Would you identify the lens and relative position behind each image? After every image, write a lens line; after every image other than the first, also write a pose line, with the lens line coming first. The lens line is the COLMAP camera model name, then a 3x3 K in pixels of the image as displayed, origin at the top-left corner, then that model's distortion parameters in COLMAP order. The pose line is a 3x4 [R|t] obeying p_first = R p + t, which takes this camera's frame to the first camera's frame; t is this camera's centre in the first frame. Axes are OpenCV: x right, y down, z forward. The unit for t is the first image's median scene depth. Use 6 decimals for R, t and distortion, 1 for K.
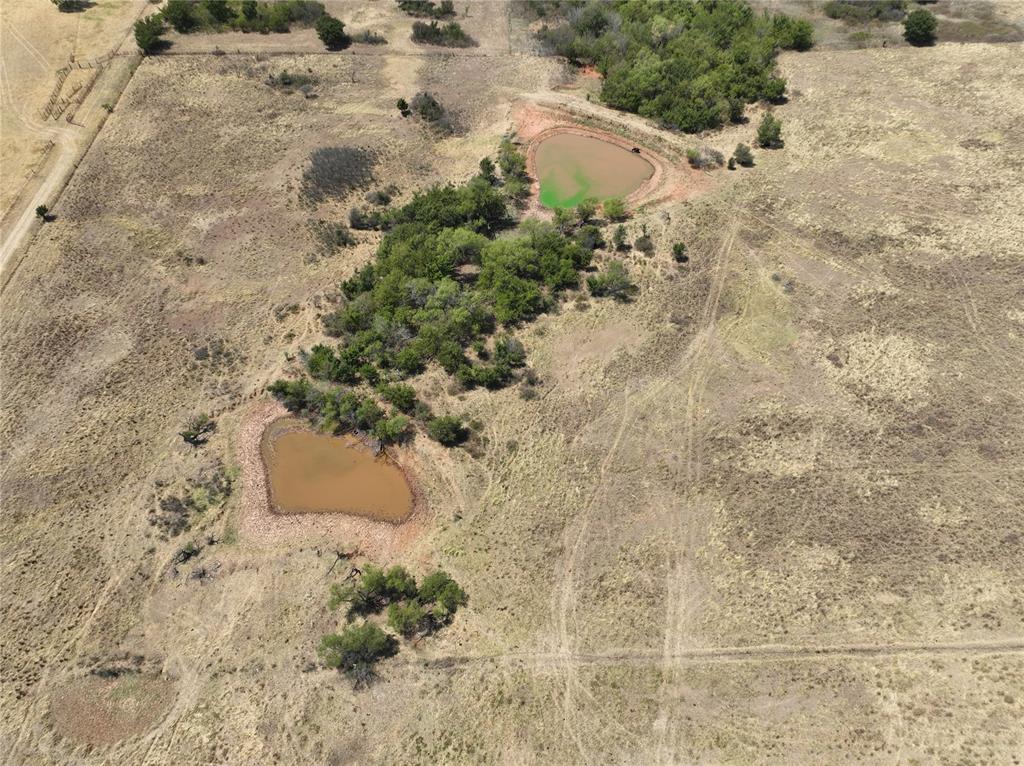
lens RADIAL K [[719.9, 0, 513.1], [0, 719.9, 384.5], [0, 0, 1]] dist [-0.003189, 0.022020]
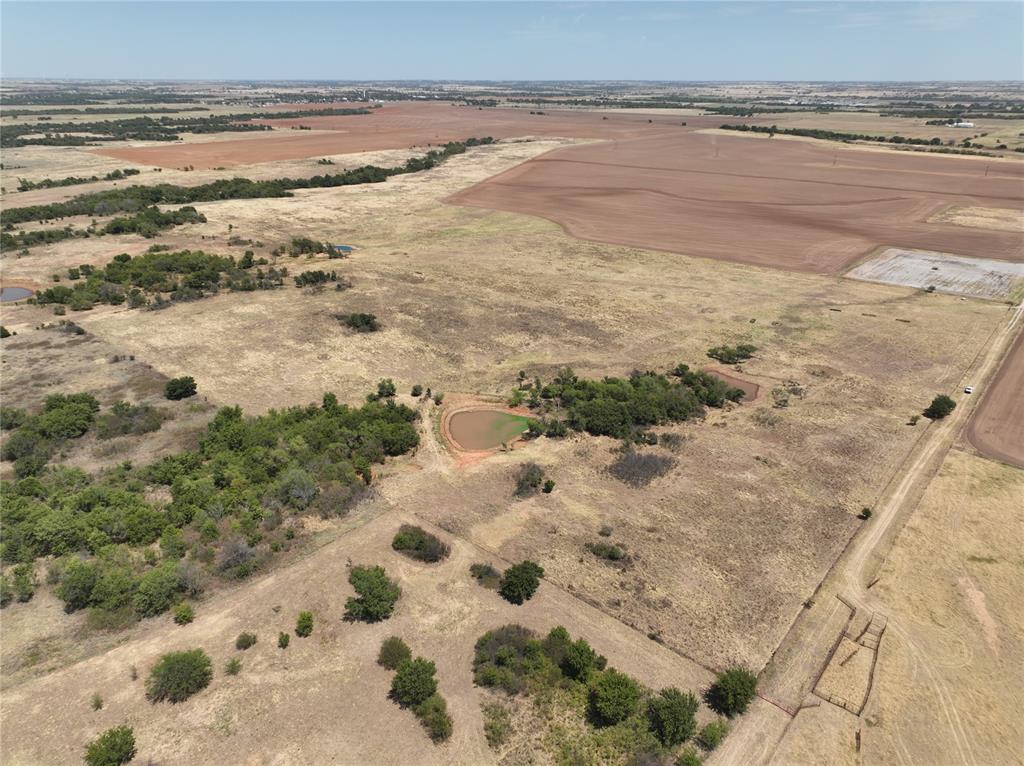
lens RADIAL K [[719.9, 0, 511.9], [0, 719.9, 383.4], [0, 0, 1]] dist [-0.003189, 0.022020]
pose [[-0.733972, -0.261624, 0.626768, -1.010954], [0.520913, 0.375314, 0.766674, -1.749514], [-0.435815, 0.889209, -0.139187, 1.358730]]
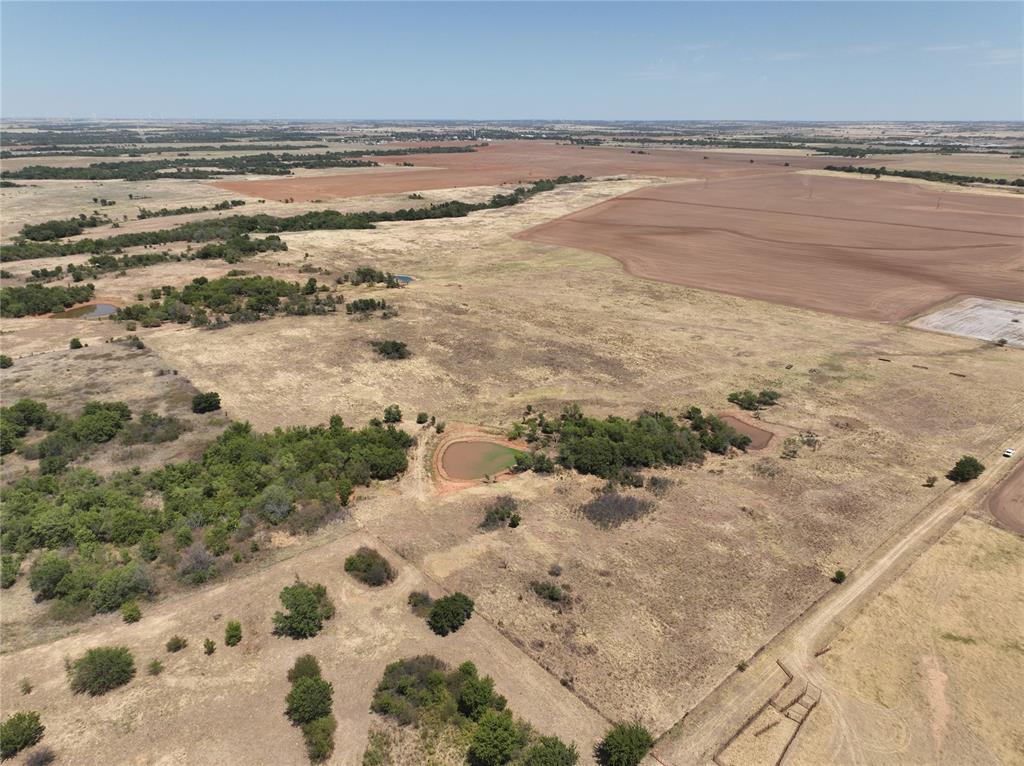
lens RADIAL K [[719.9, 0, 511.6], [0, 719.9, 383.9], [0, 0, 1]] dist [-0.003189, 0.022020]
pose [[-0.624960, -0.267709, 0.733319, -1.191549], [0.597398, 0.440692, 0.670004, -1.608162], [-0.502534, 0.856809, -0.115486, 1.241795]]
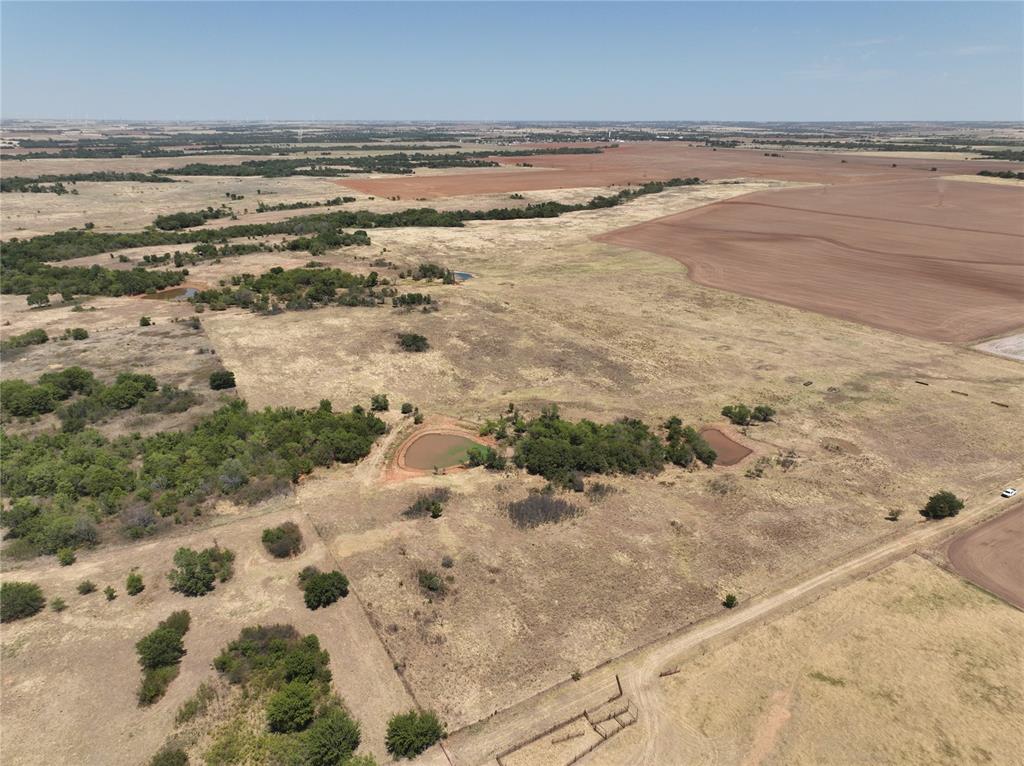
lens RADIAL K [[719.9, 0, 511.0], [0, 719.9, 384.6], [0, 0, 1]] dist [-0.003189, 0.022020]
pose [[-0.464451, -0.303373, 0.832016, -1.436926], [0.677448, 0.483400, 0.554427, -1.356298], [-0.570394, 0.821151, -0.018996, 1.030401]]
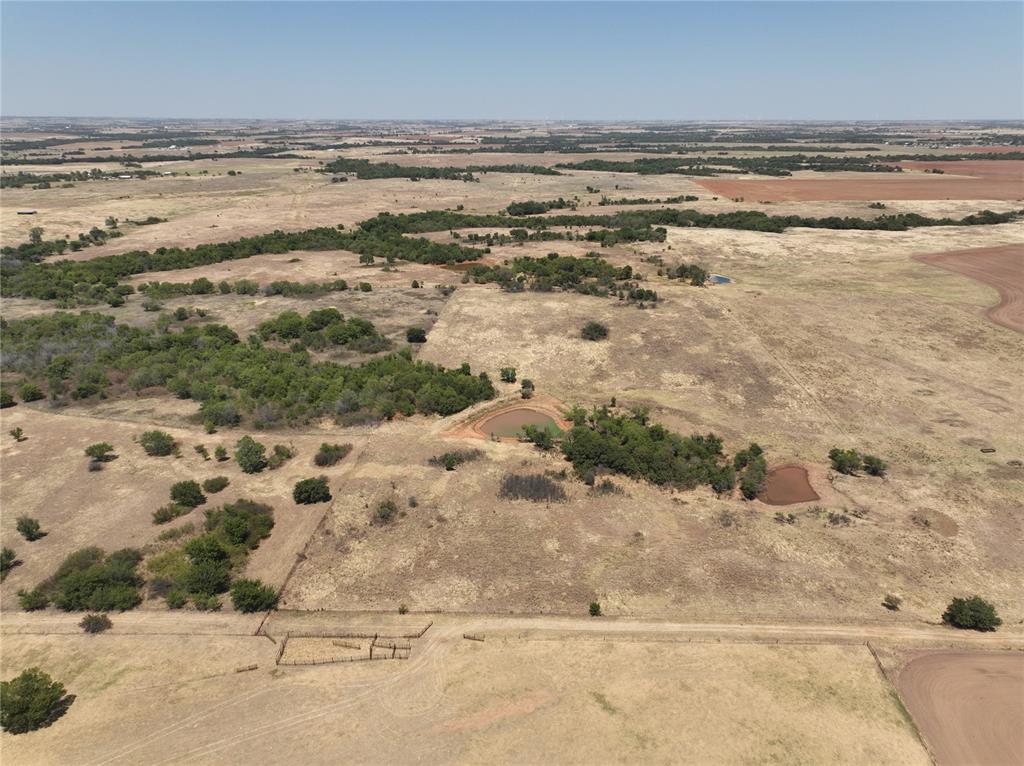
lens RADIAL K [[719.9, 0, 509.9], [0, 719.9, 379.3], [0, 0, 1]] dist [-0.003189, 0.022020]
pose [[0.077838, -0.336114, 0.938599, -1.712730], [0.760918, 0.628325, 0.161901, -0.798559], [-0.644162, 0.701595, 0.304663, 0.557709]]
